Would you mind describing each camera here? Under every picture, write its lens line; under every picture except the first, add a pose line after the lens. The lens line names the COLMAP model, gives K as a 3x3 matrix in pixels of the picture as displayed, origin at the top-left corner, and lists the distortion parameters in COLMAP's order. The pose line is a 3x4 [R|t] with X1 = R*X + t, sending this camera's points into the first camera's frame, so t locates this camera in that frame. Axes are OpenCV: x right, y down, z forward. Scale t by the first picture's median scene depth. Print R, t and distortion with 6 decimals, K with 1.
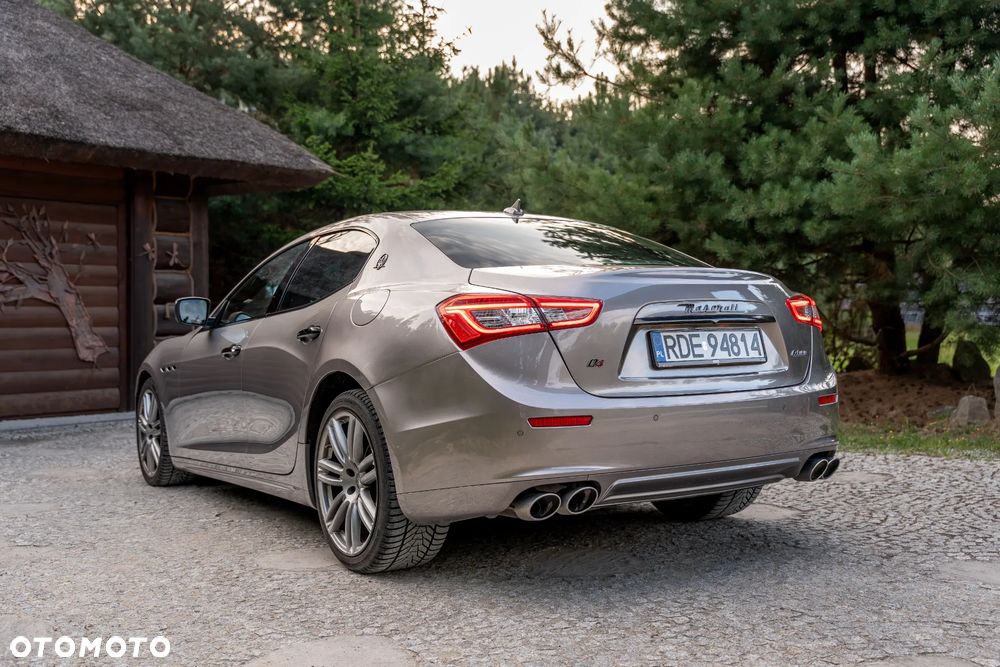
lens RADIAL K [[1041.7, 0, 501.3], [0, 1041.7, 353.3], [0, 0, 1]] dist [0.007223, 0.005358]
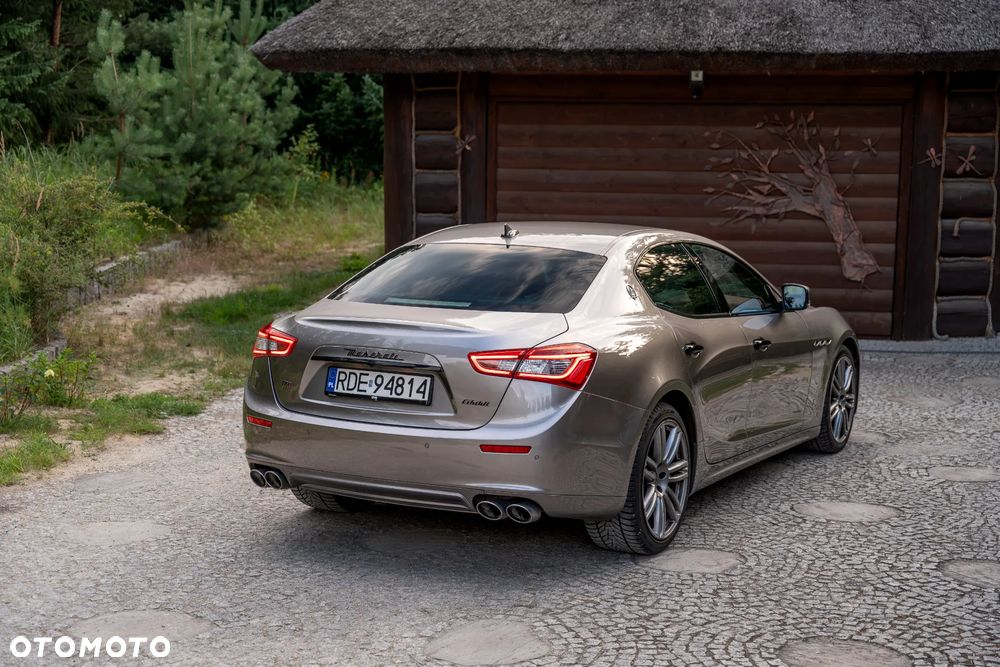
lens RADIAL K [[1503.6, 0, 500.0], [0, 1503.6, 333.5], [0, 0, 1]] dist [0.048093, -0.045159]
pose [[0.490360, 0.127668, -0.862118, 0.675741], [-0.041435, 0.991509, 0.123262, -0.109647], [0.870535, -0.024721, 0.491486, 0.096803]]
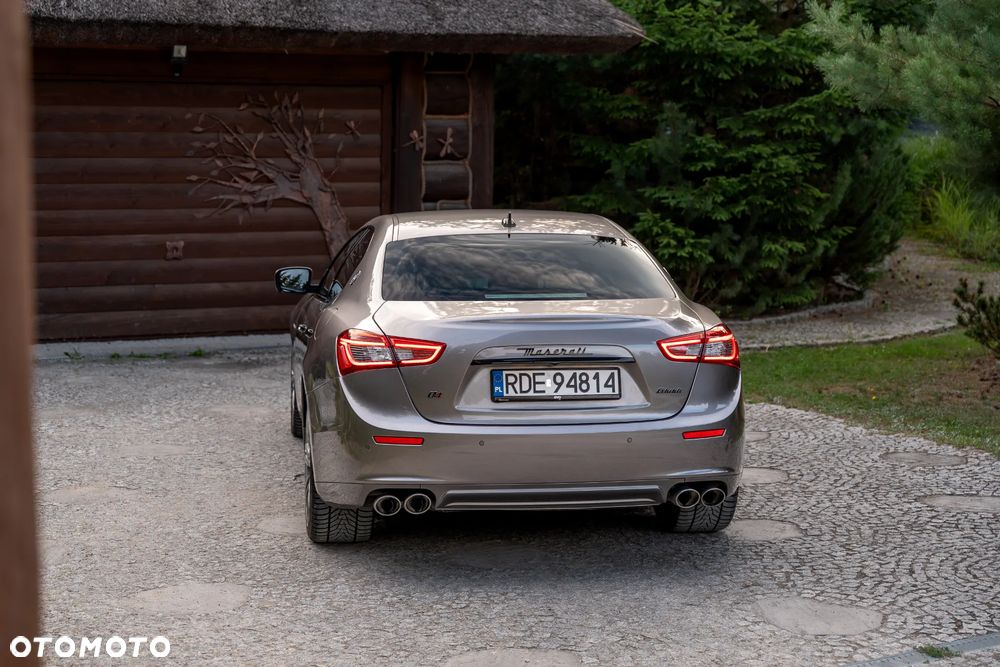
lens RADIAL K [[1741.5, 0, 435.9], [0, 1741.5, 304.7], [0, 0, 1]] dist [0.011068, 0.085999]
pose [[0.897507, 0.059831, -0.436923, 0.346844], [-0.027834, 0.996464, 0.079278, -0.091661], [0.440121, -0.058991, 0.895999, -0.295566]]
